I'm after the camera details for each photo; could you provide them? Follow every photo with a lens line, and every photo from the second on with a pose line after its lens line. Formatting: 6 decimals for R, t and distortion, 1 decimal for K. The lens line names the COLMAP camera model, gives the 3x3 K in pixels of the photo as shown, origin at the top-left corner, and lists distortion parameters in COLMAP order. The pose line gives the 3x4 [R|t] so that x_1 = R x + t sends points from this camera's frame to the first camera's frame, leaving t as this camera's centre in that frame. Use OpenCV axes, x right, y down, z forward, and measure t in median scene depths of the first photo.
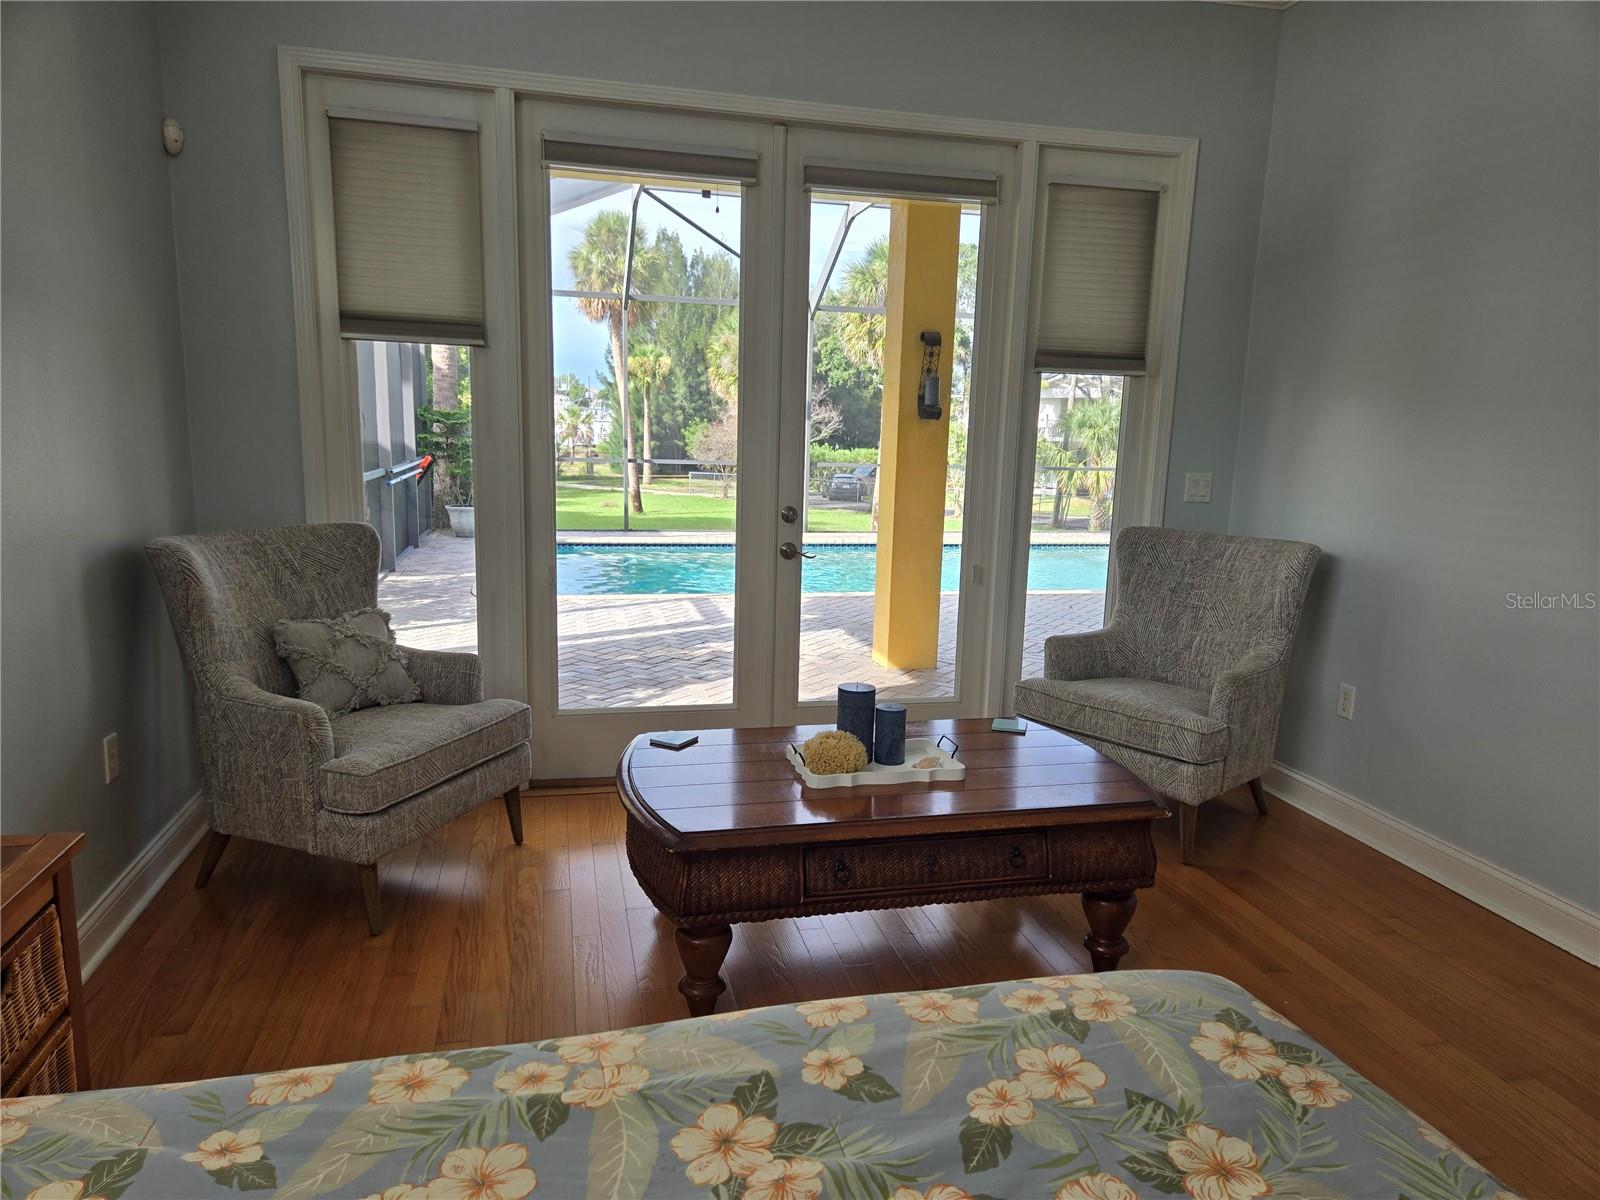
lens RADIAL K [[1133.6, 0, 757.2], [0, 1133.6, 634.5], [0, 0, 1]] dist [0.068467, -0.053868]
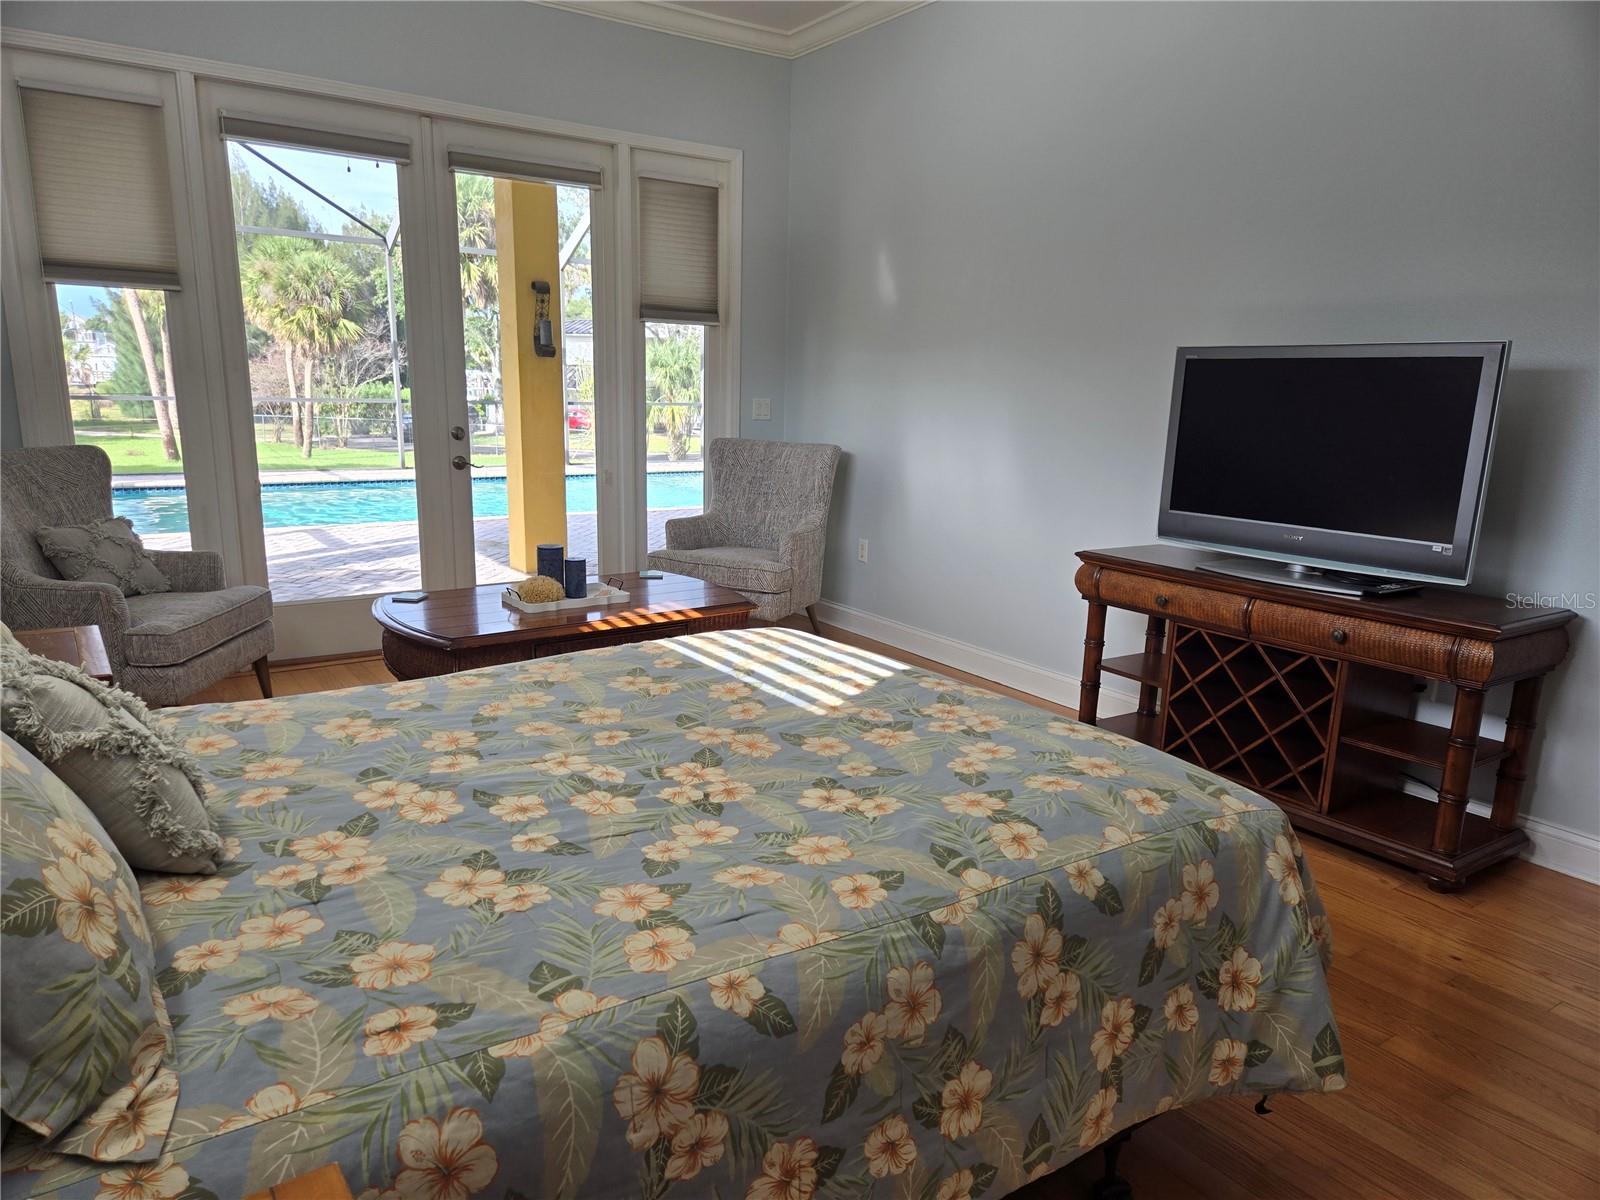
lens RADIAL K [[1133.6, 0, 761.2], [0, 1133.6, 600.0], [0, 0, 1]] dist [0.068467, -0.053868]
pose [[0.933834, -0.074016, 0.349966, -0.121333], [0.065953, 0.997212, 0.034920, 0.058464], [-0.351575, -0.009528, 0.936111, -0.308314]]
